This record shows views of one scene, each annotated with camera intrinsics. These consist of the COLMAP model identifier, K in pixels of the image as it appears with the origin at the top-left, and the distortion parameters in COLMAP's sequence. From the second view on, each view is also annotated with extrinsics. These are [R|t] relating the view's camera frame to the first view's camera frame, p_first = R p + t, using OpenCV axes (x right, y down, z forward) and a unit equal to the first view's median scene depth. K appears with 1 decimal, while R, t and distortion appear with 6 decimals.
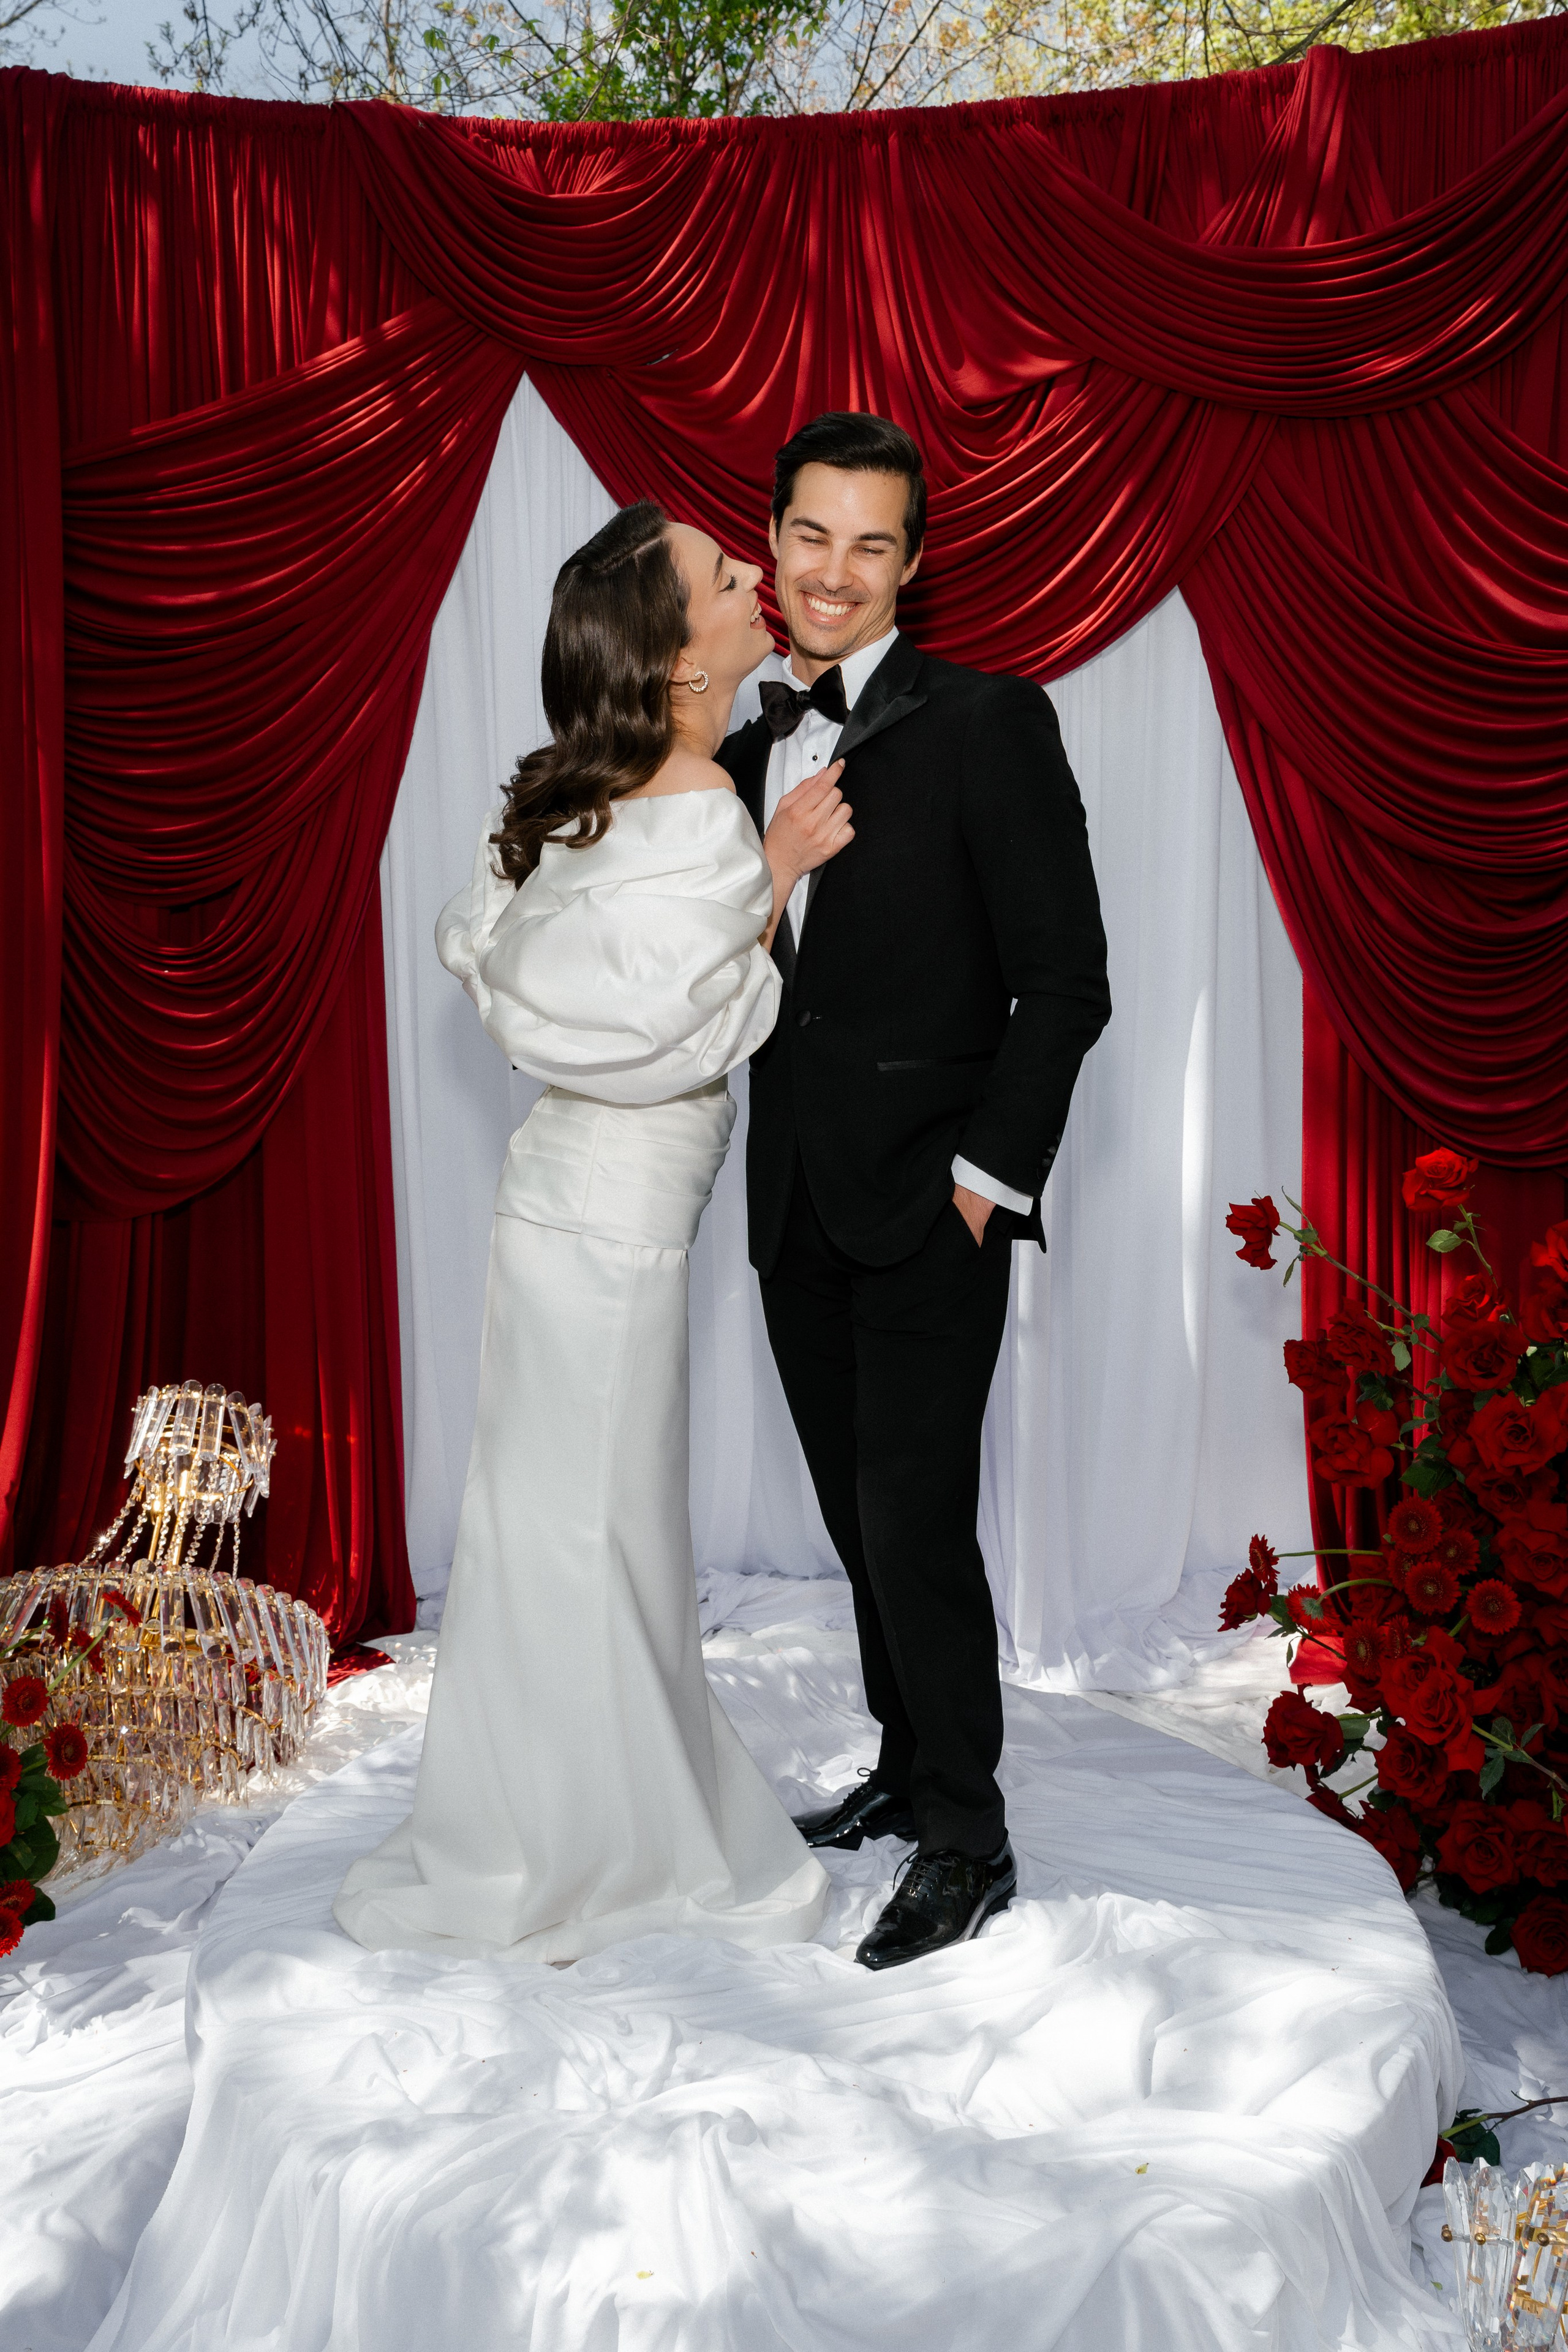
lens RADIAL K [[2066.3, 0, 704.4], [0, 2066.3, 1175.0], [0, 0, 1]] dist [0.001193, -0.000768]
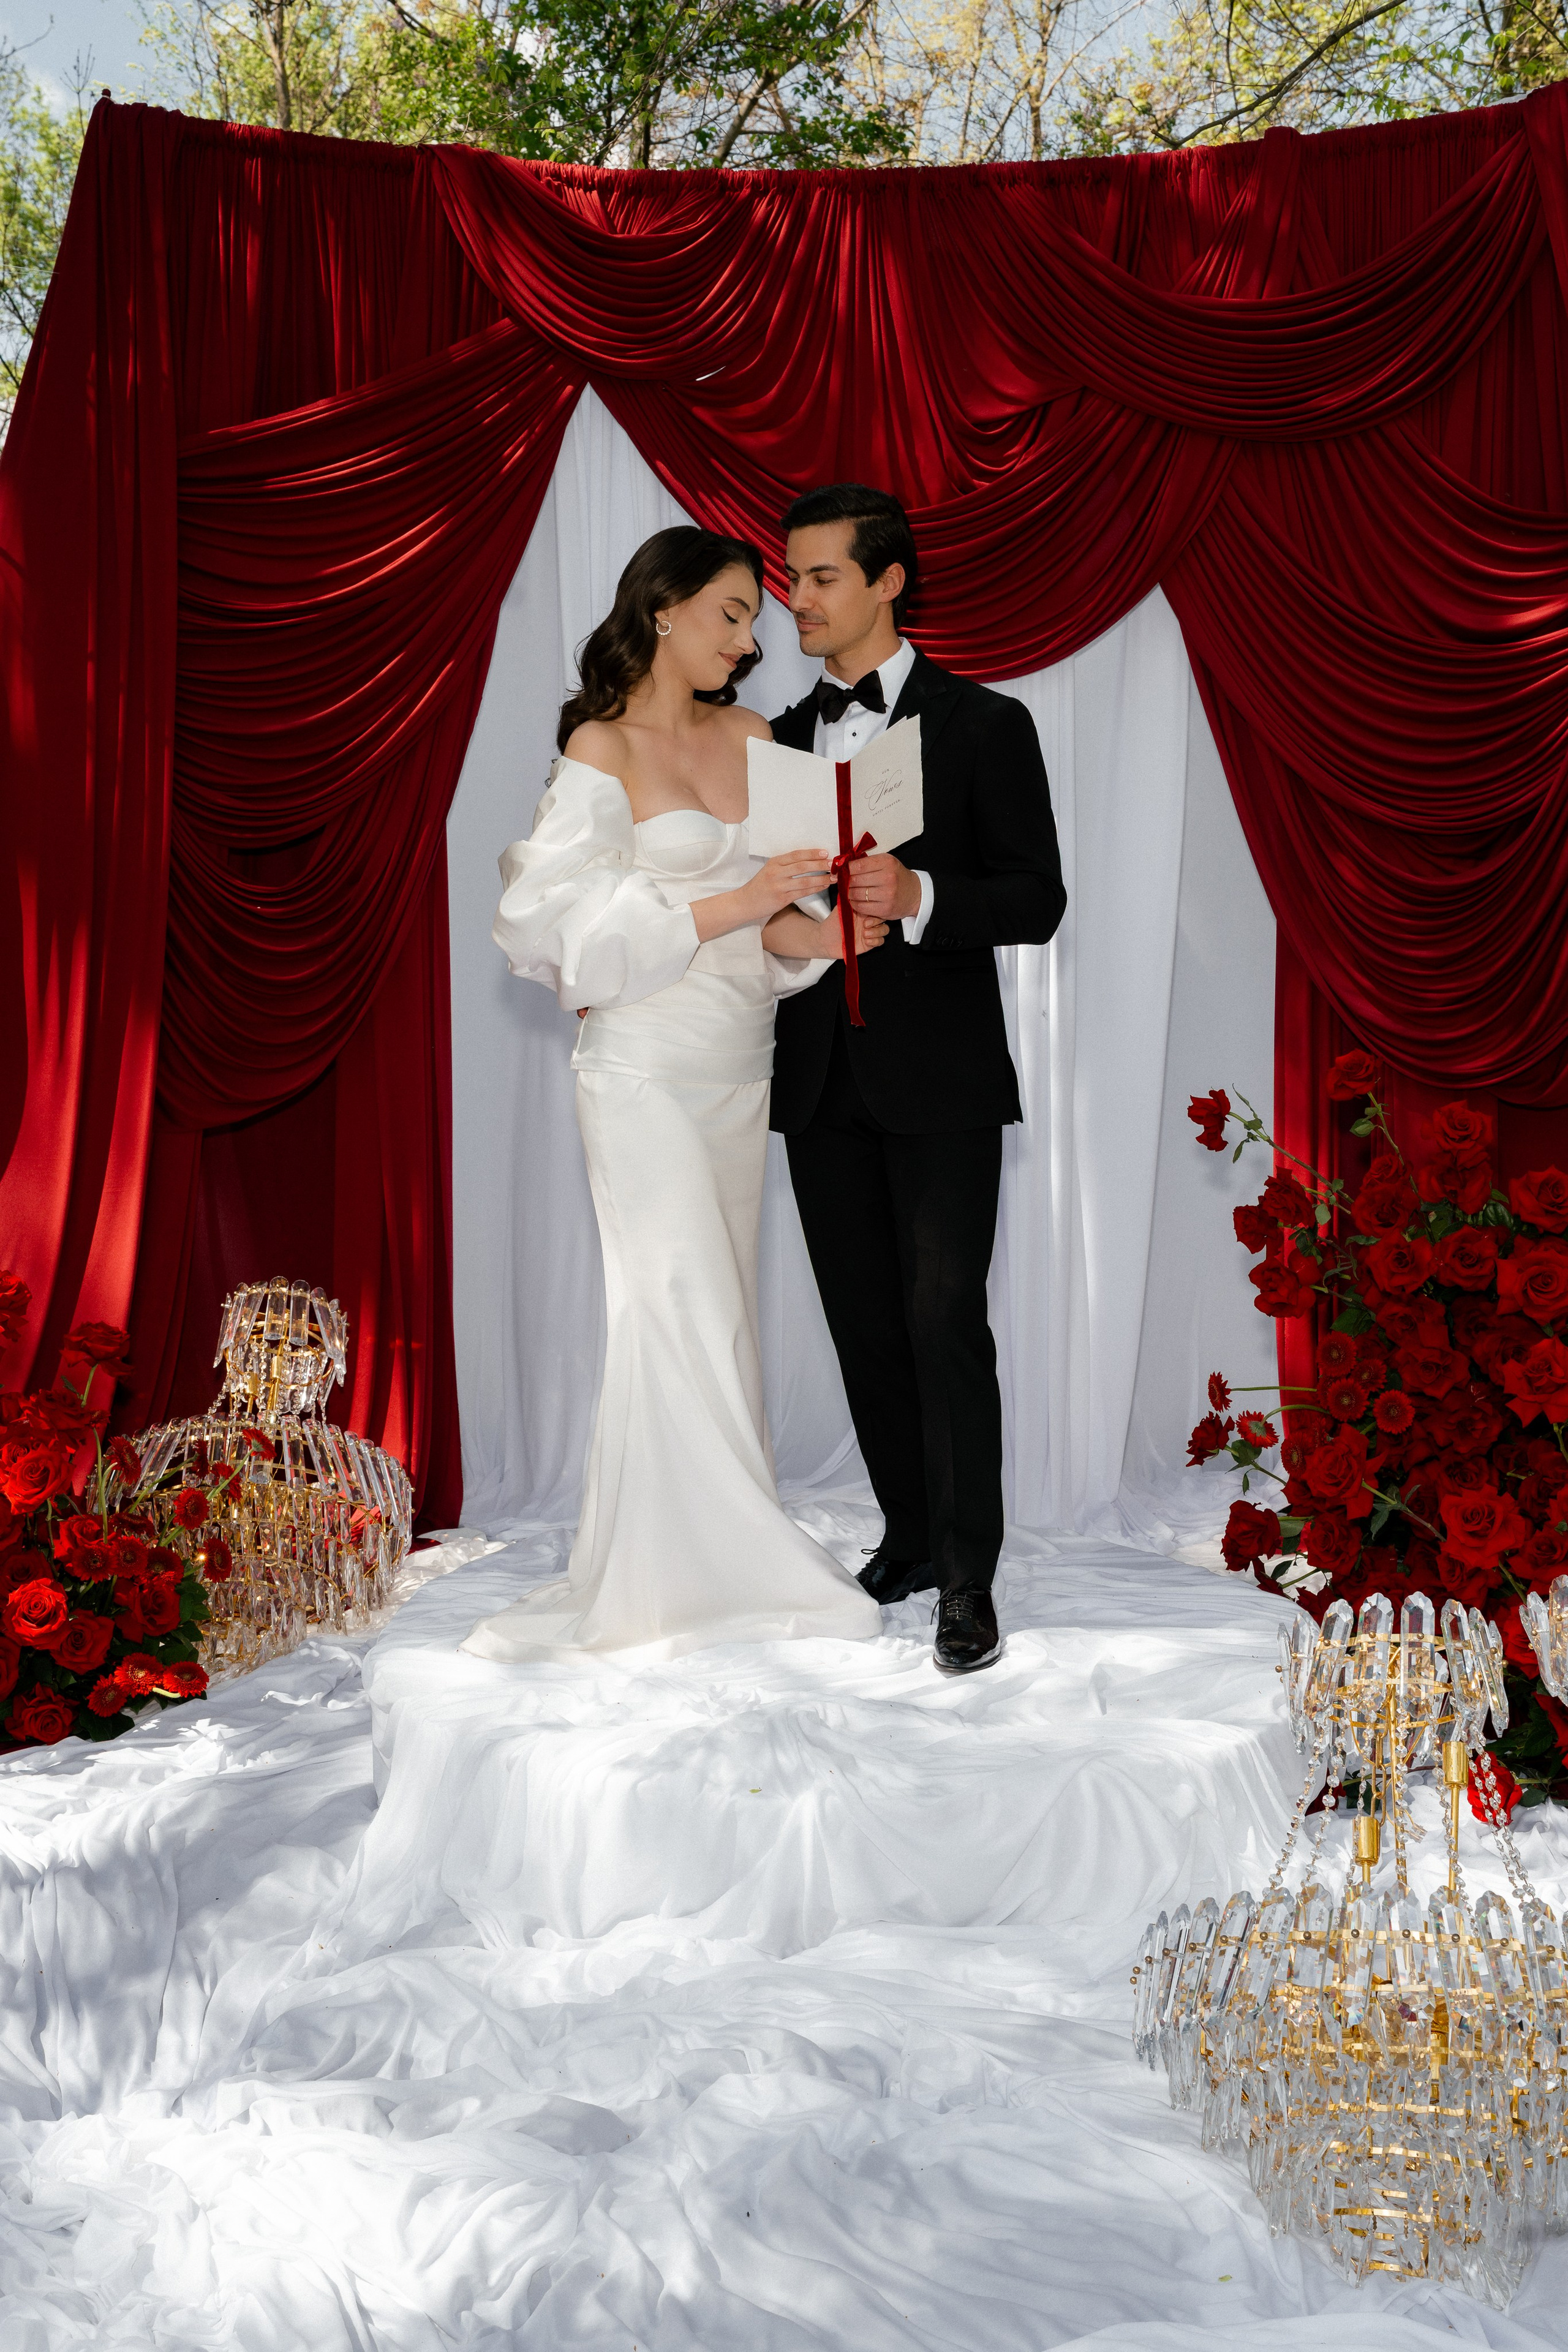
lens RADIAL K [[2765.8, 0, 784.0], [0, 2765.8, 1176.0], [0, 0, 1]] dist [-0.006902, 0.017352]
pose [[0.998112, 0.004320, 0.061276, -0.074158], [-0.002654, 0.999626, -0.027236, 0.091394], [-0.061370, 0.027022, 0.997749, -0.532739]]
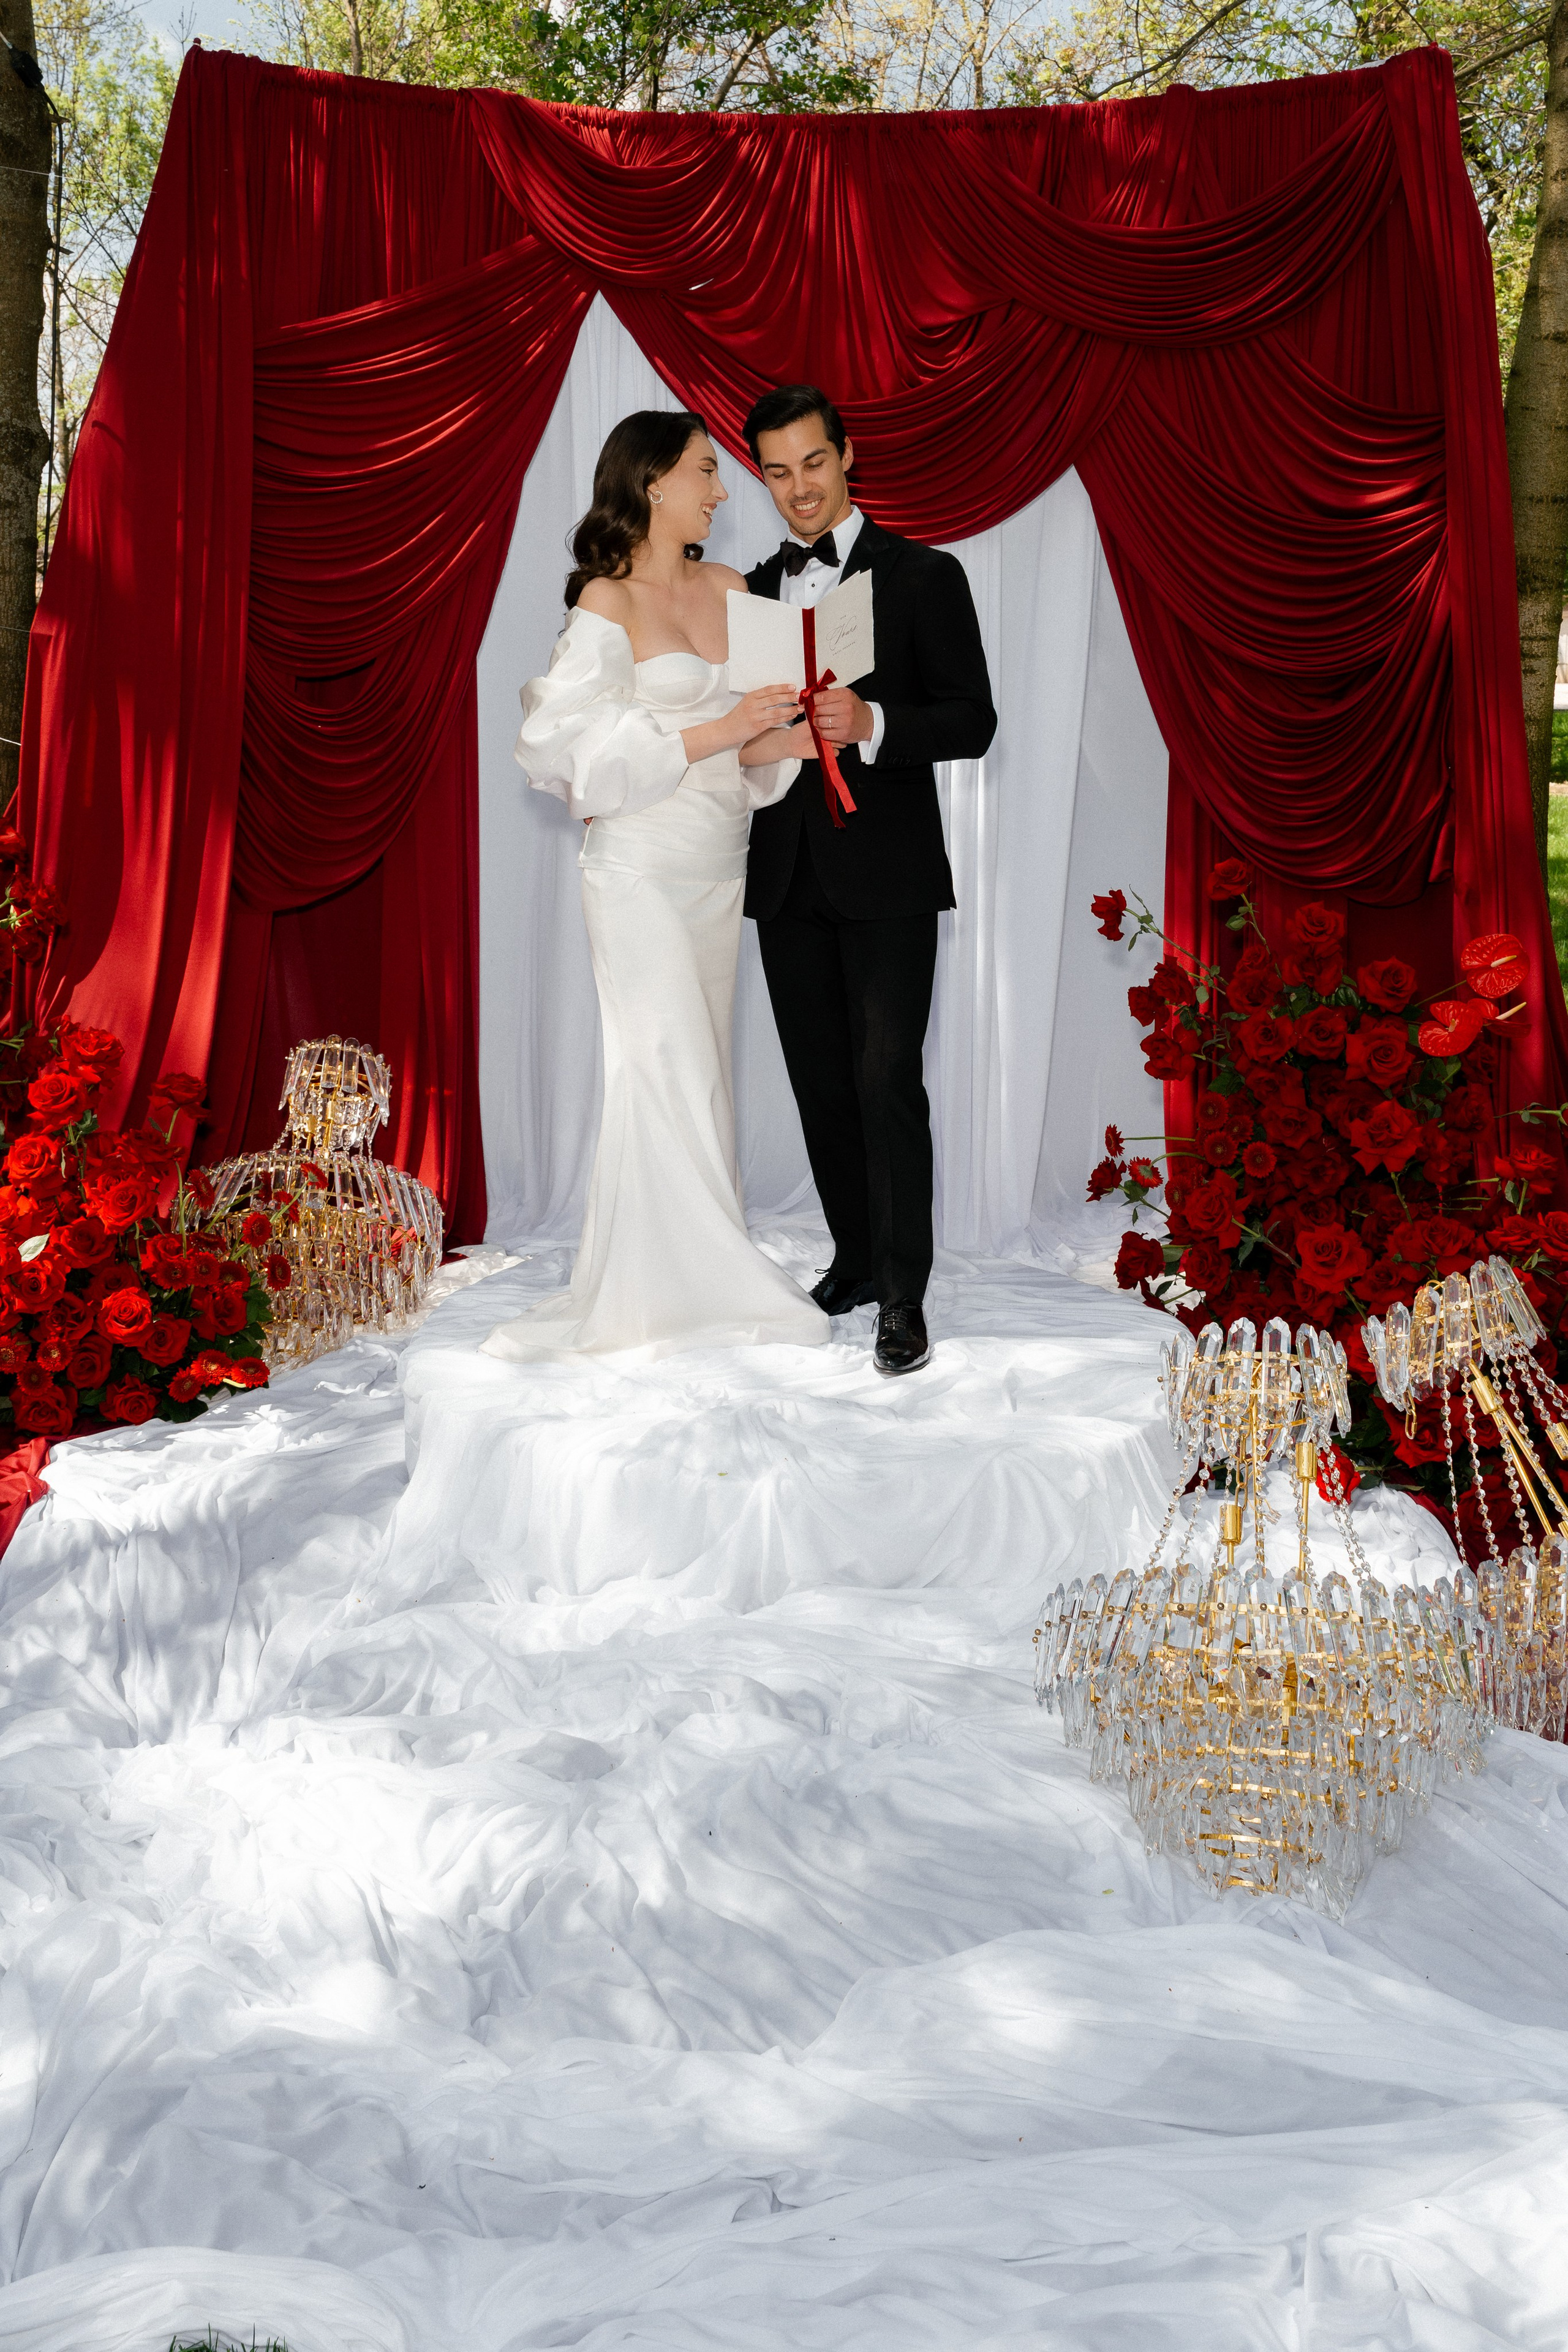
lens RADIAL K [[2260.1, 0, 785.4], [0, 2260.1, 987.0], [0, 0, 1]] dist [-0.007870, -0.009009]
pose [[0.997327, 0.014125, 0.071687, -0.067600], [-0.013580, 0.999875, -0.008082, 0.081914], [-0.071792, 0.007087, 0.997394, -0.504896]]
